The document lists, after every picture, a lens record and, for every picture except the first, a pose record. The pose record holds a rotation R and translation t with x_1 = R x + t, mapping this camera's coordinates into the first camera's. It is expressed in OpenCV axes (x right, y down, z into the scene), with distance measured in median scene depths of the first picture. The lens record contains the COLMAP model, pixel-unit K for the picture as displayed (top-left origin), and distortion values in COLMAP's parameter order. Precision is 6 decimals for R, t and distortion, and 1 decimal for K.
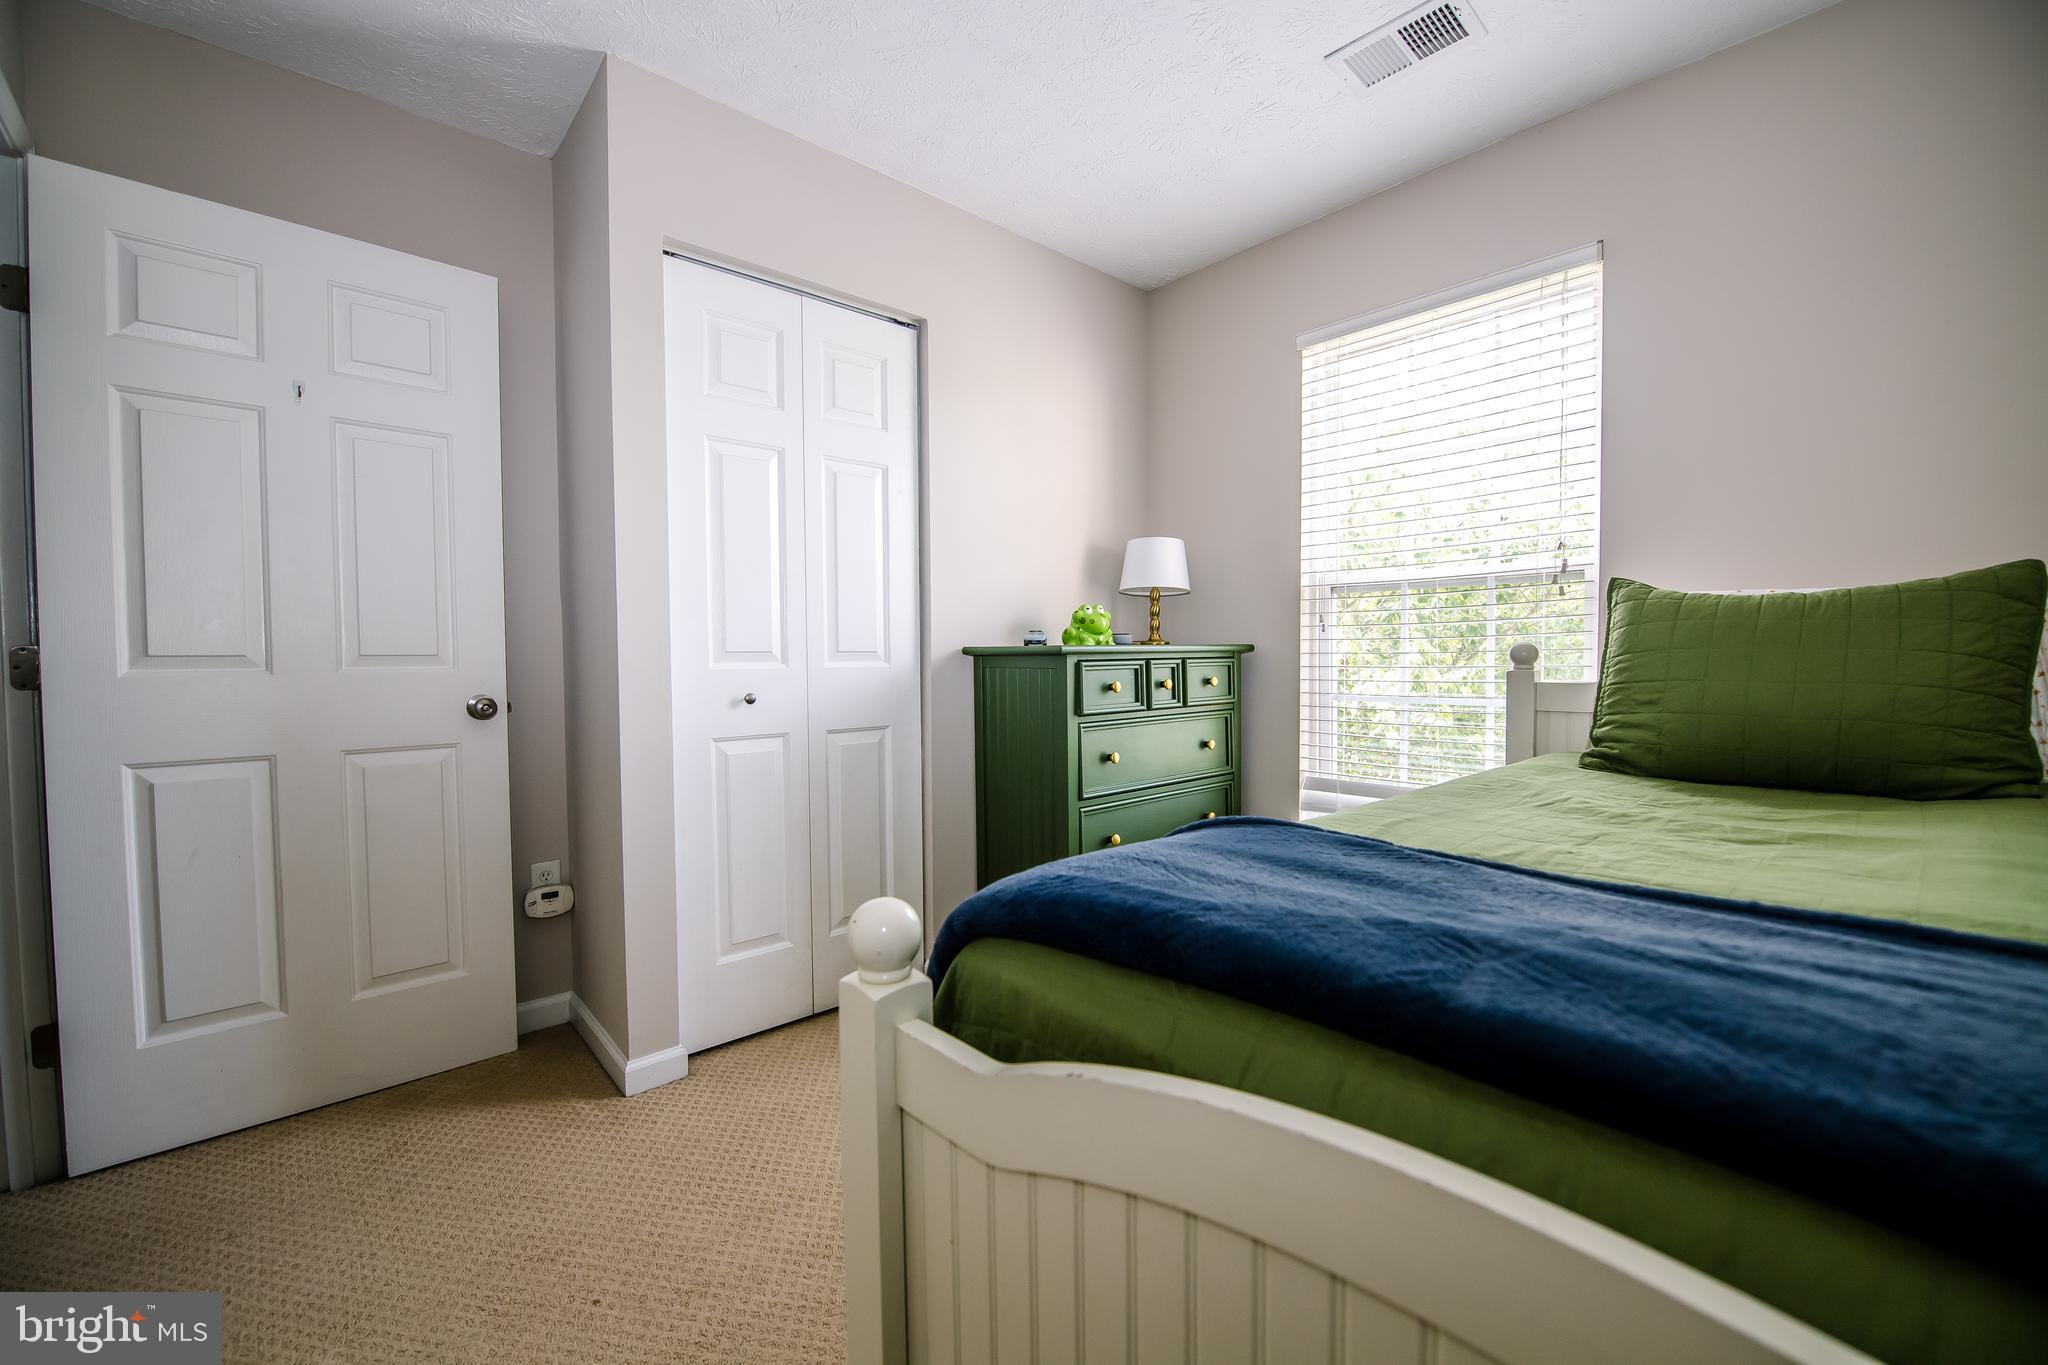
lens RADIAL K [[826.1, 0, 1023.0], [0, 826.1, 681.7], [0, 0, 1]] dist [-0.015836, -0.000313]
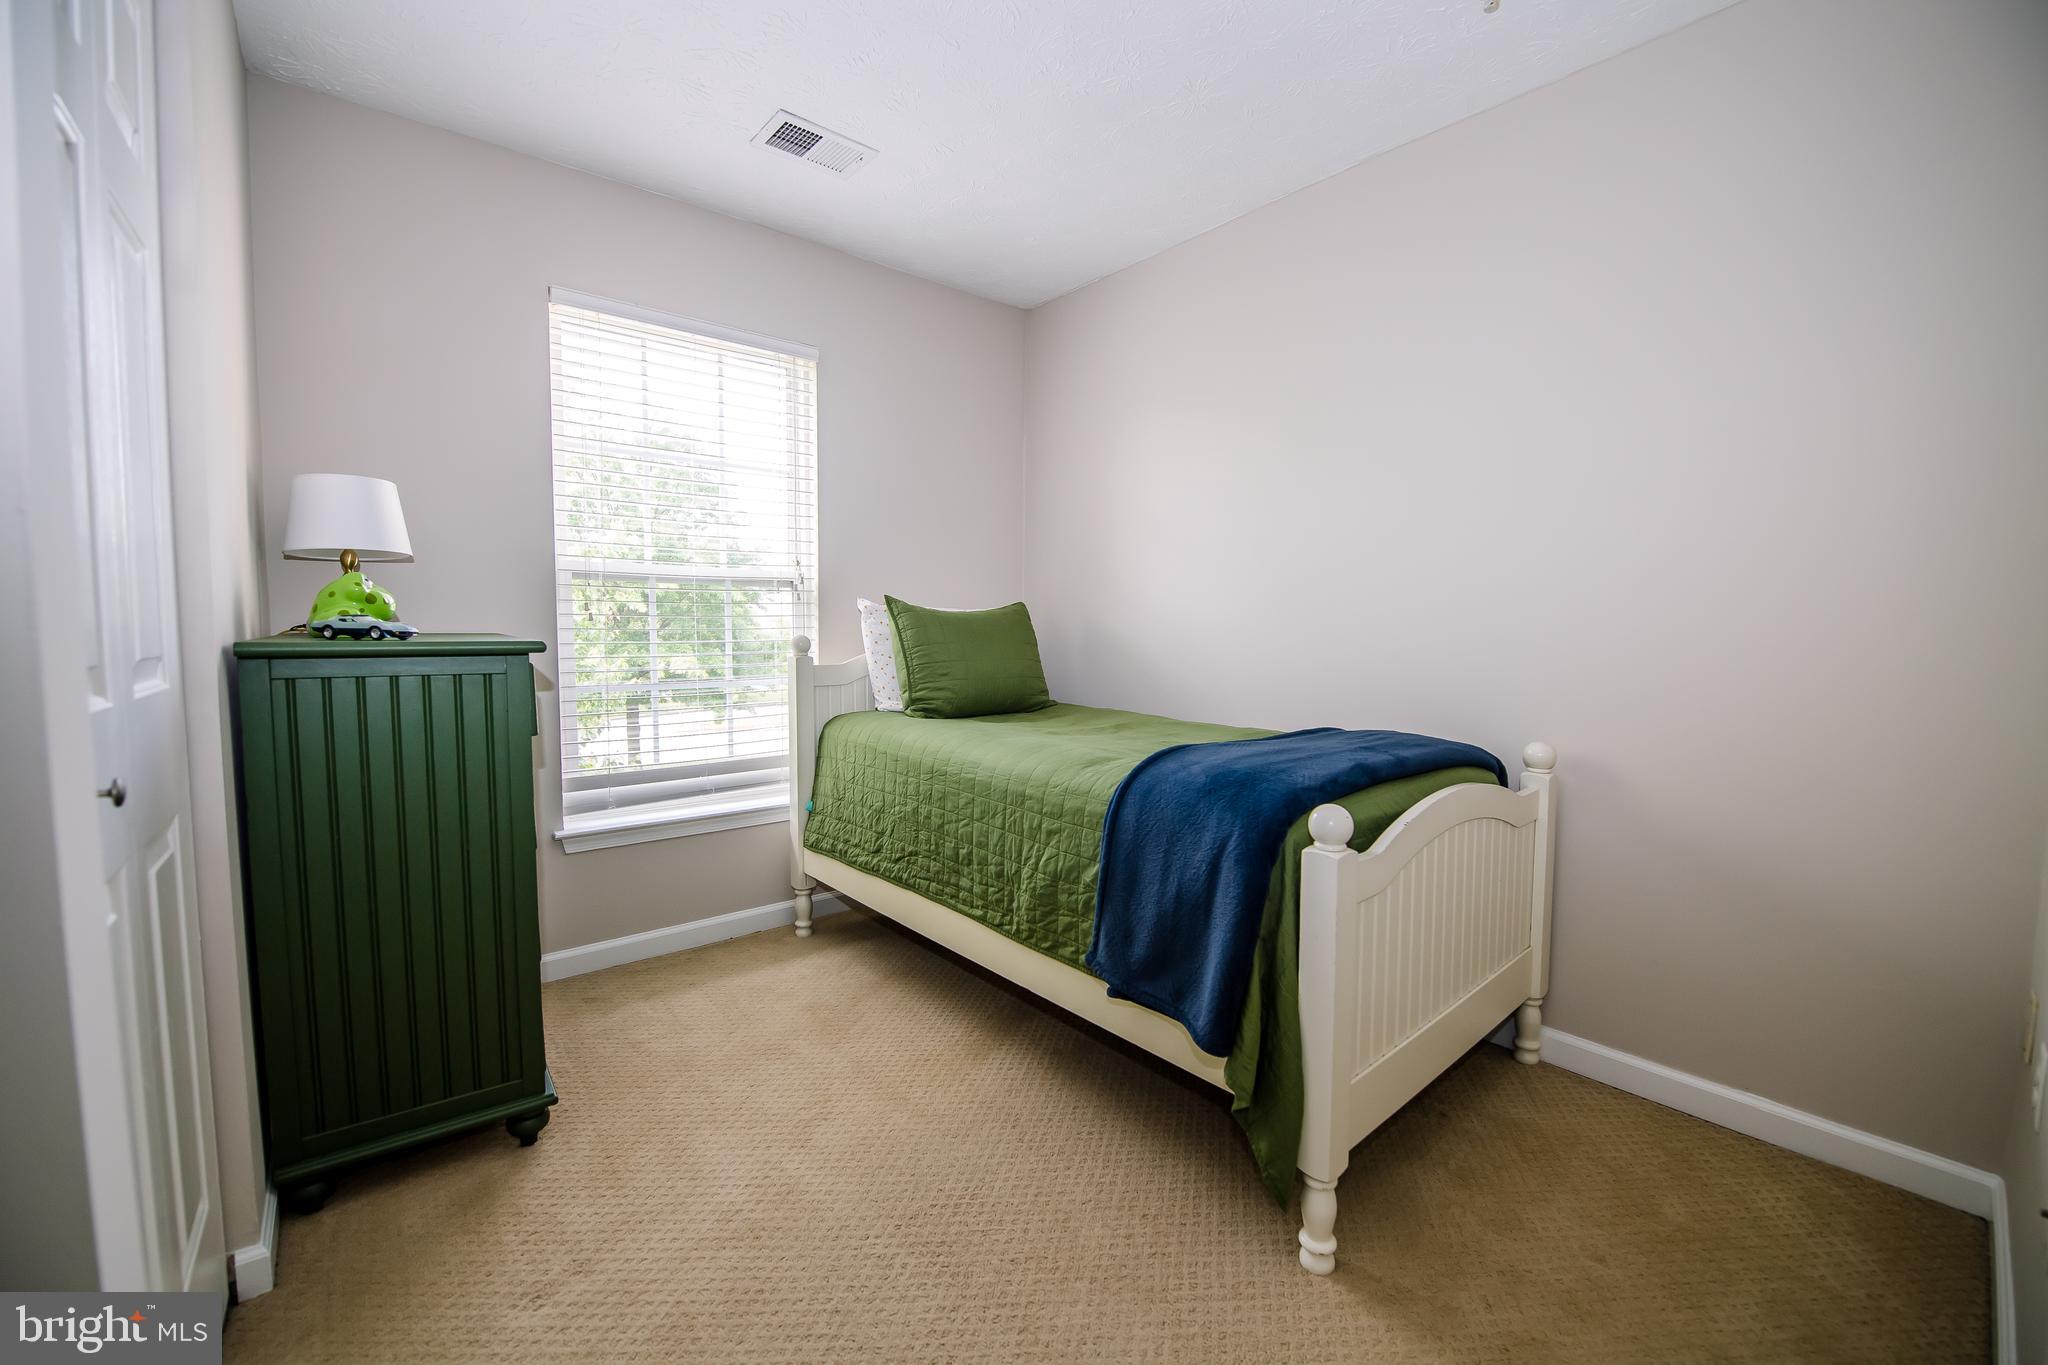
lens RADIAL K [[826.1, 0, 1024.5], [0, 826.1, 680.6], [0, 0, 1]] dist [-0.015836, -0.000313]
pose [[0.041979, -0.057174, 0.997481, -0.617124], [0.027322, 0.998054, 0.056057, -0.035096], [-0.998745, 0.024900, 0.043459, 0.515472]]
